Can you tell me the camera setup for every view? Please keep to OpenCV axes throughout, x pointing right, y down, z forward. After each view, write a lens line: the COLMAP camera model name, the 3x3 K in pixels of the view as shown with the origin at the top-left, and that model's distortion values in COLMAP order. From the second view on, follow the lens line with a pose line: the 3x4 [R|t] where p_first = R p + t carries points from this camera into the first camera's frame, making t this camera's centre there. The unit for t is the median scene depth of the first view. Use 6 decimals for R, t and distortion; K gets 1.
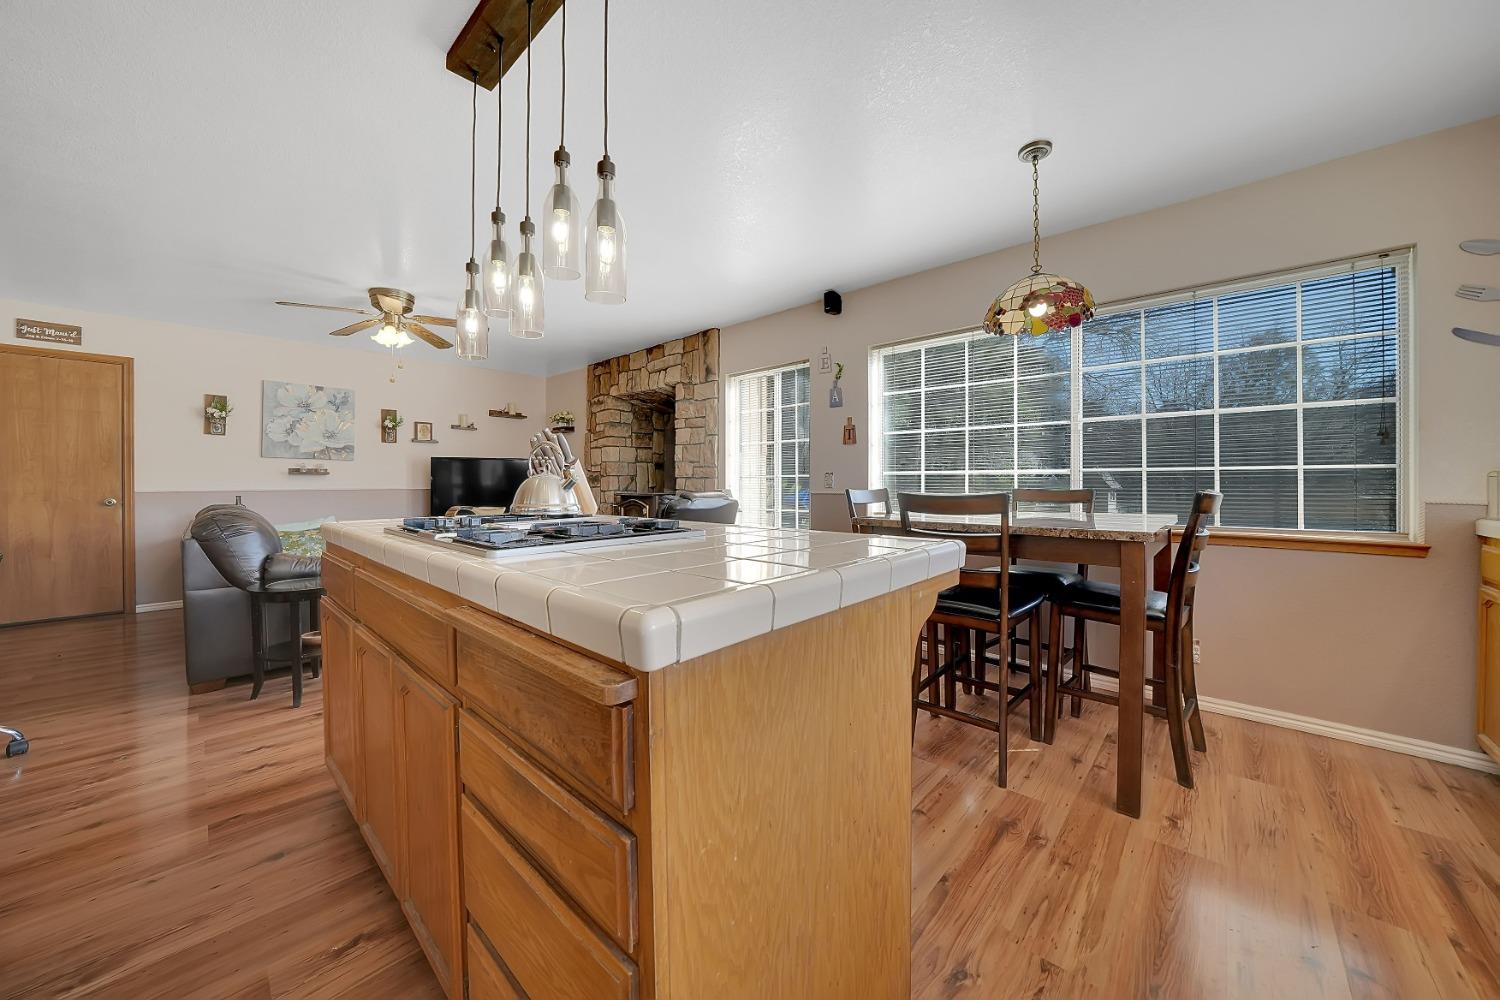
lens RADIAL K [[534.6, 0, 734.1], [0, 534.6, 481.2], [0, 0, 1]] dist [-0.021047, 0.001249]
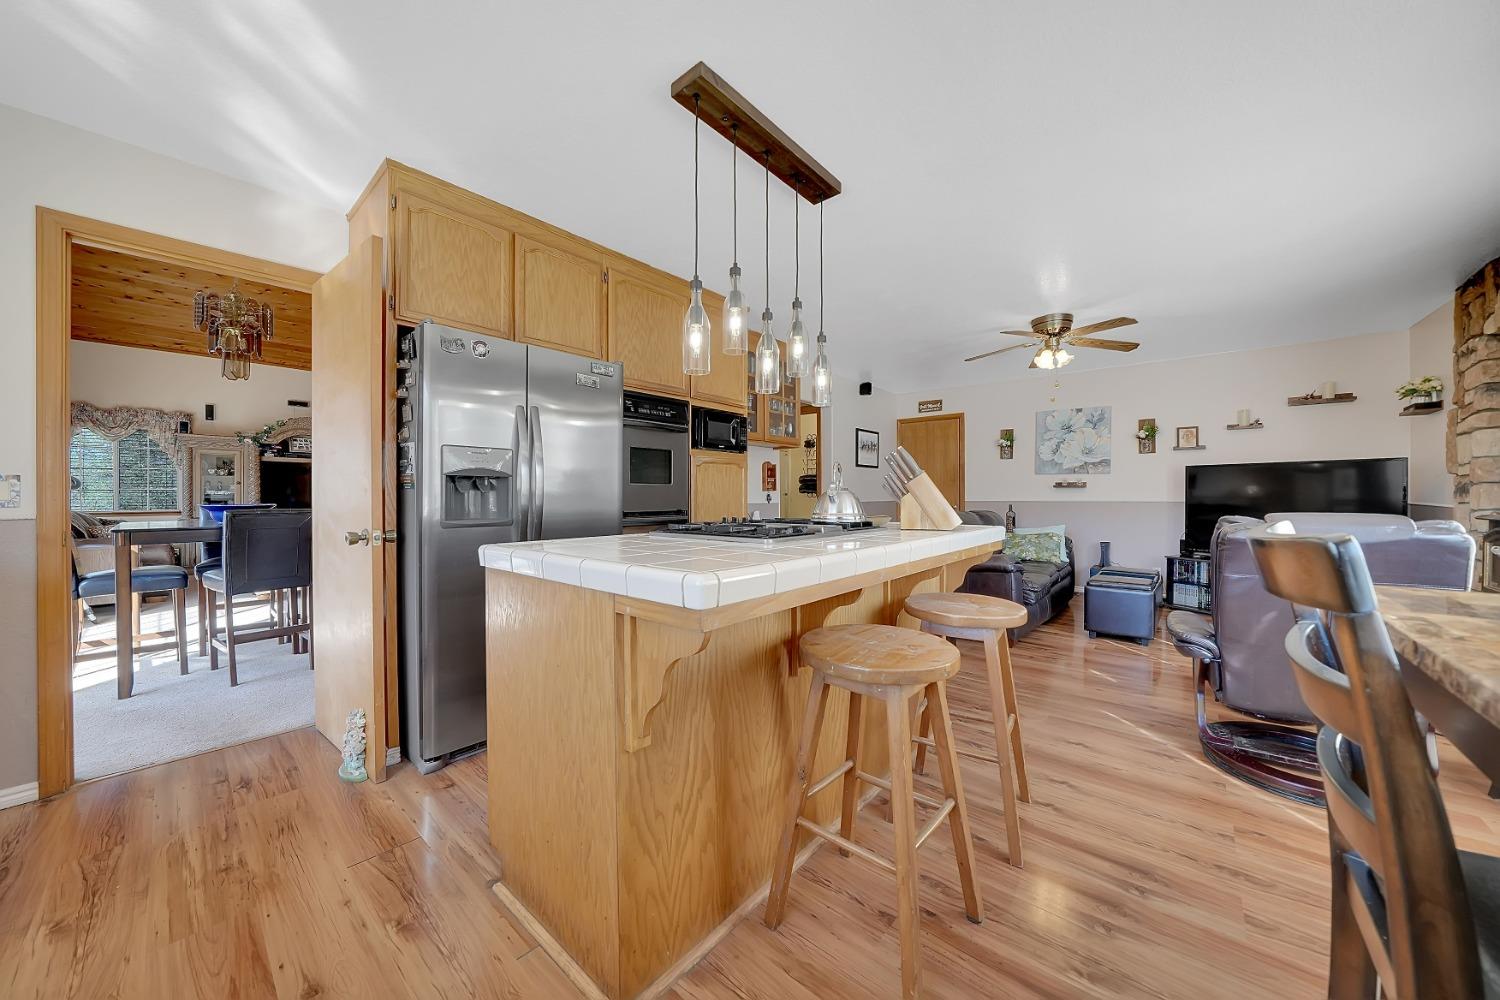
lens RADIAL K [[521.7, 0, 749.5], [0, 521.7, 498.1], [0, 0, 1]] dist [-0.024526, 0.002830]
pose [[0.045672, 0.007460, -0.998929, 0.281817], [0.004460, 0.999961, 0.007671, -0.001628], [0.998947, -0.004806, 0.045637, 0.259176]]
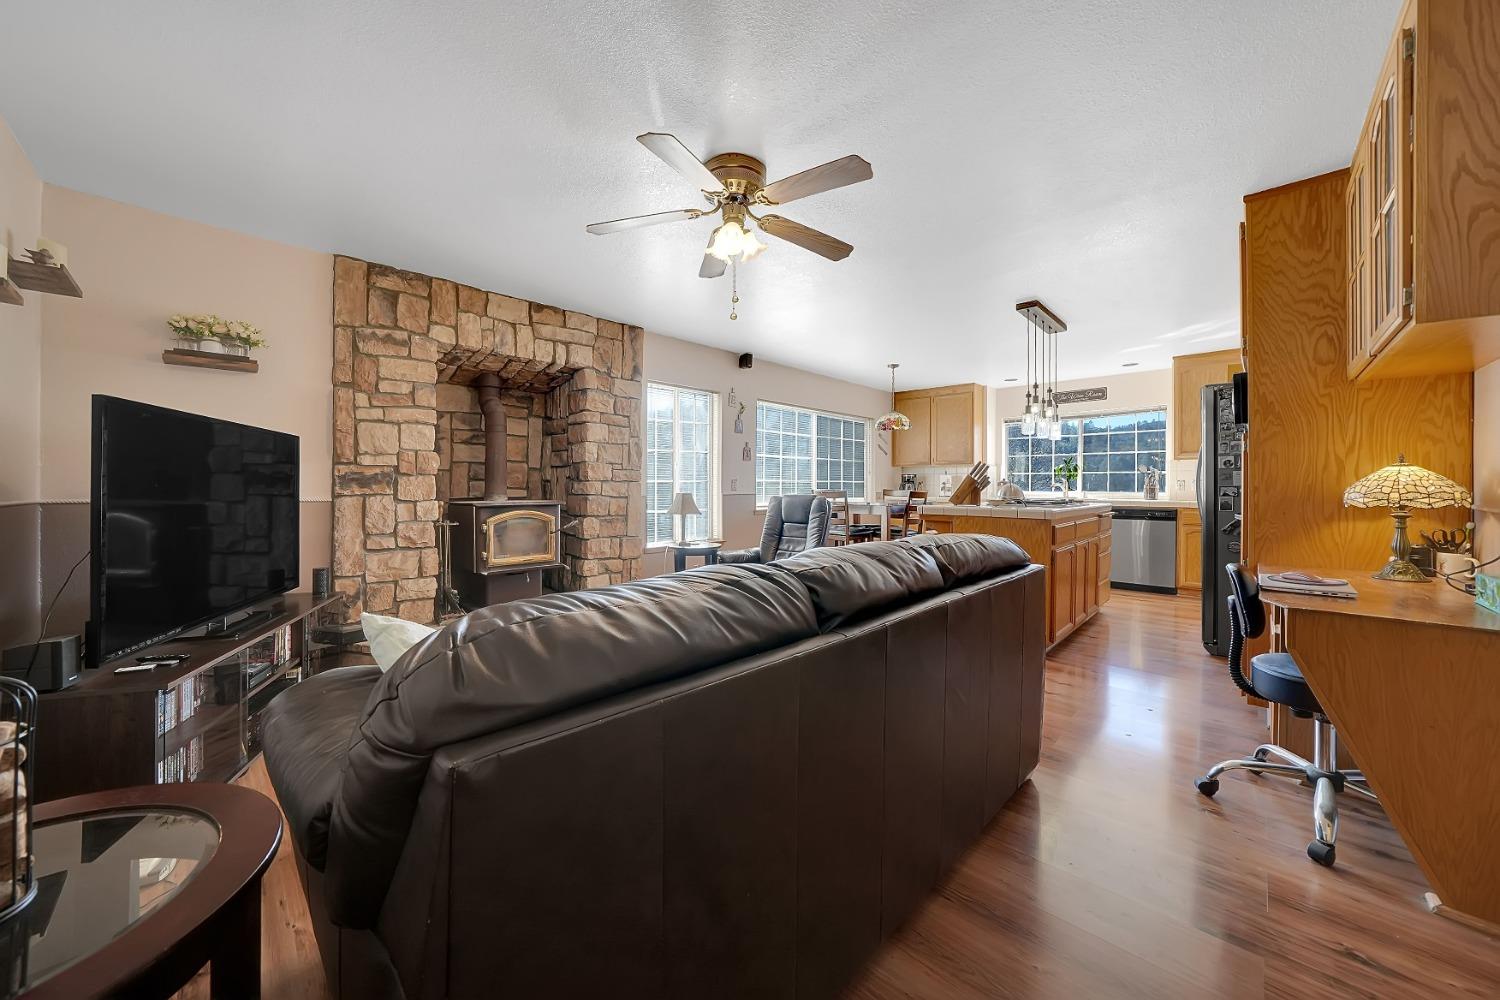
lens RADIAL K [[534.6, 0, 744.0], [0, 534.6, 487.5], [0, 0, 1]] dist [-0.021047, 0.001249]
pose [[0.017627, -0.002562, 0.999841, -0.937424], [-0.006392, 0.999976, 0.002675, 0.000760], [-0.999824, -0.006439, 0.017611, 0.737866]]
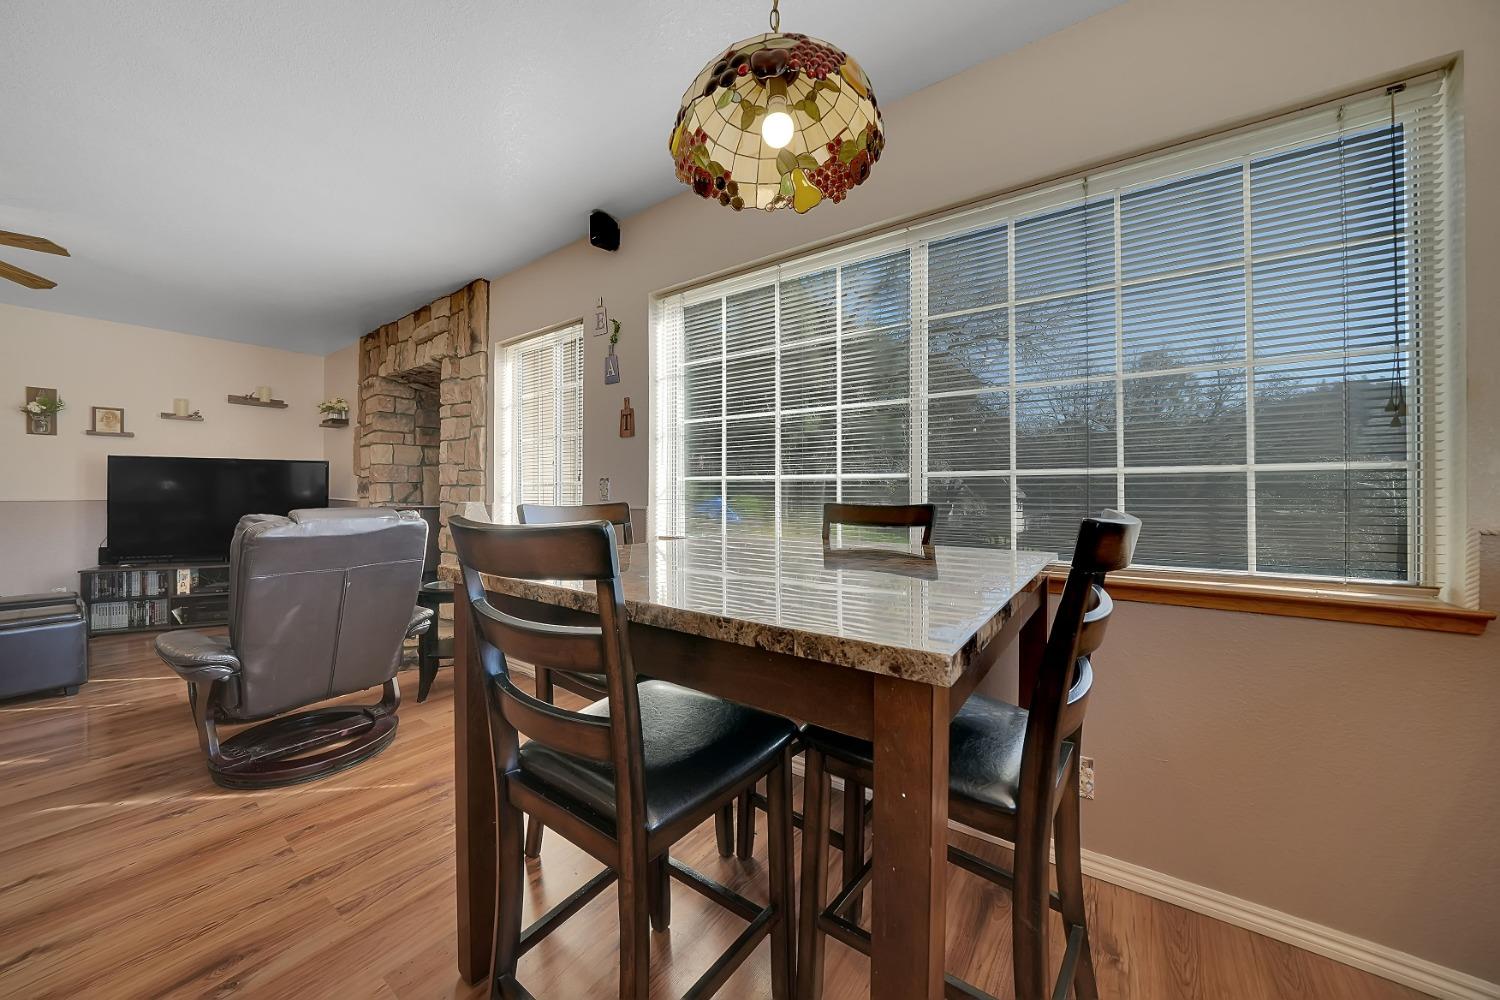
lens RADIAL K [[521.7, 0, 736.5], [0, 521.7, 493.8], [0, 0, 1]] dist [-0.024526, 0.002830]
pose [[0.991634, 0.000969, 0.129075, 0.202540], [-0.002059, 0.999963, 0.008314, -0.001544], [-0.129062, -0.008510, 0.991600, 0.238627]]
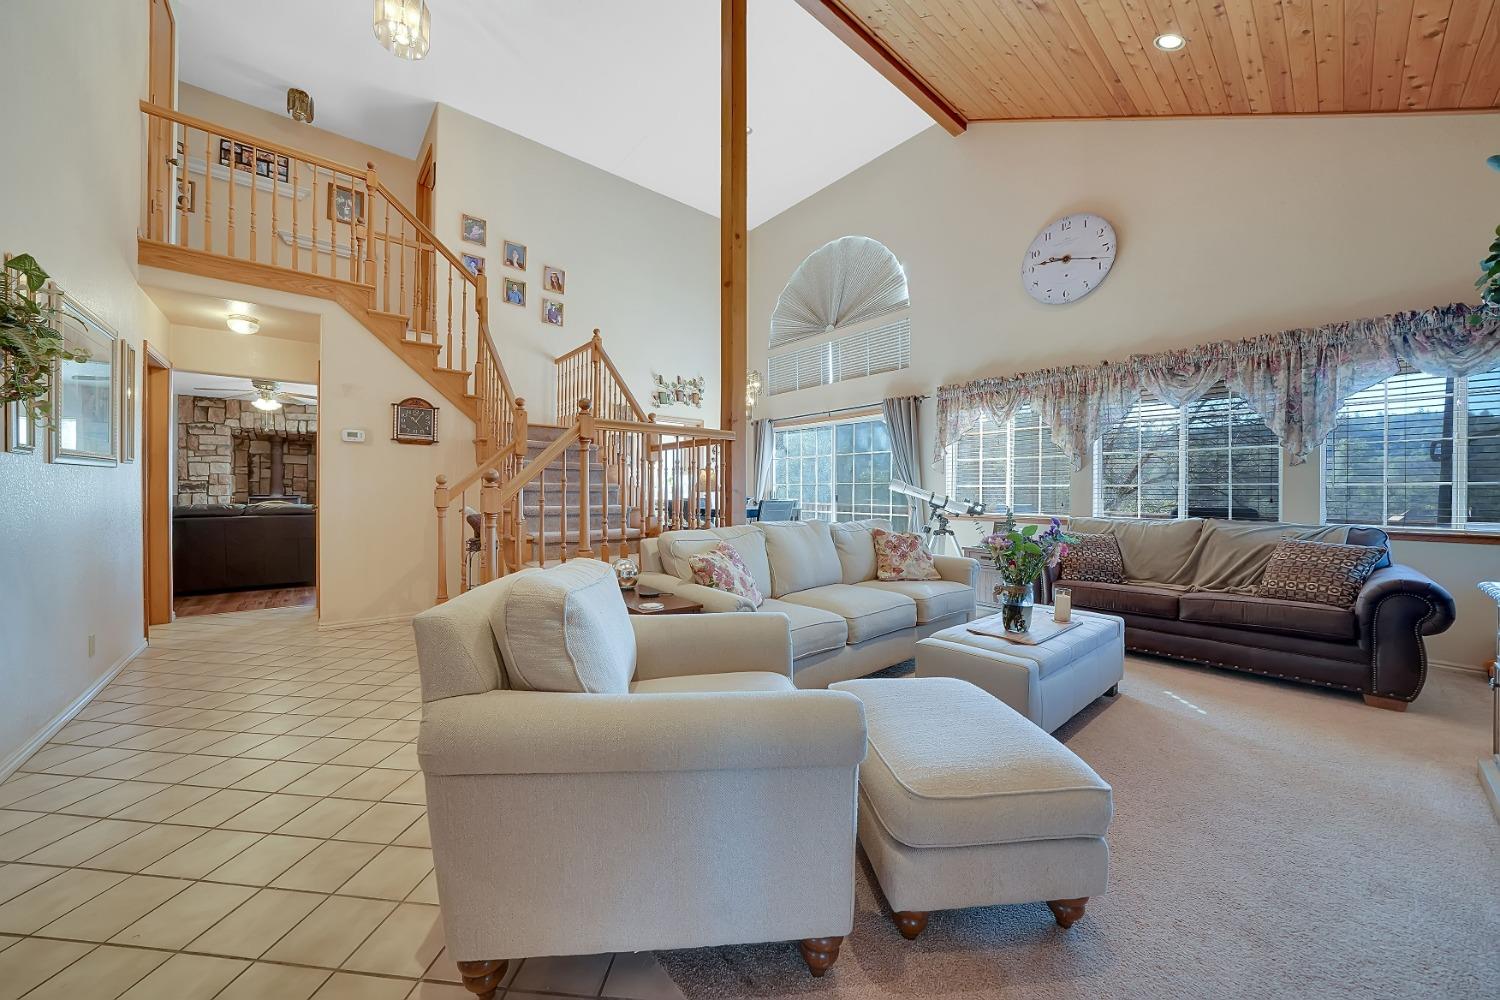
lens RADIAL K [[521.7, 0, 744.1], [0, 521.7, 492.3], [0, 0, 1]] dist [-0.024526, 0.002830]
pose [[0.110734, -0.002386, 0.993847, -1.588184], [-0.008503, 0.999958, 0.003348, -0.005970], [-0.993814, -0.008822, 0.110709, -0.530140]]
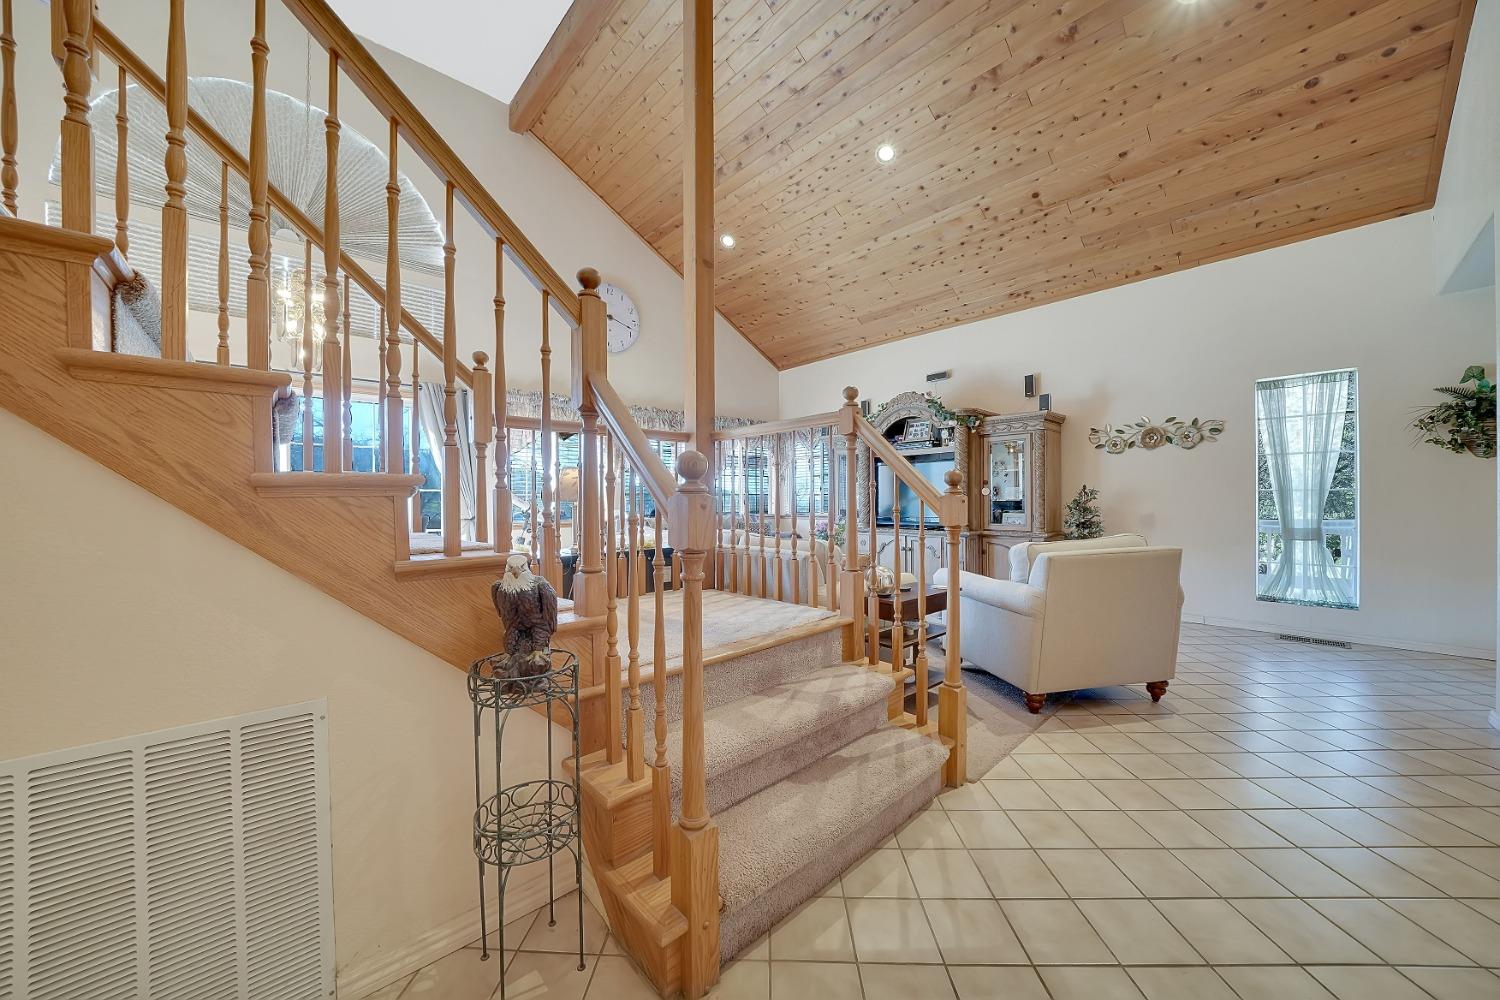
lens RADIAL K [[521.7, 0, 749.2], [0, 521.7, 505.2], [0, 0, 1]] dist [-0.024526, 0.002830]
pose [[-0.997920, 0.006118, 0.064172, -1.000328], [0.006503, 0.999962, 0.005792, -0.001570], [-0.064134, 0.006197, -0.997922, 0.162926]]
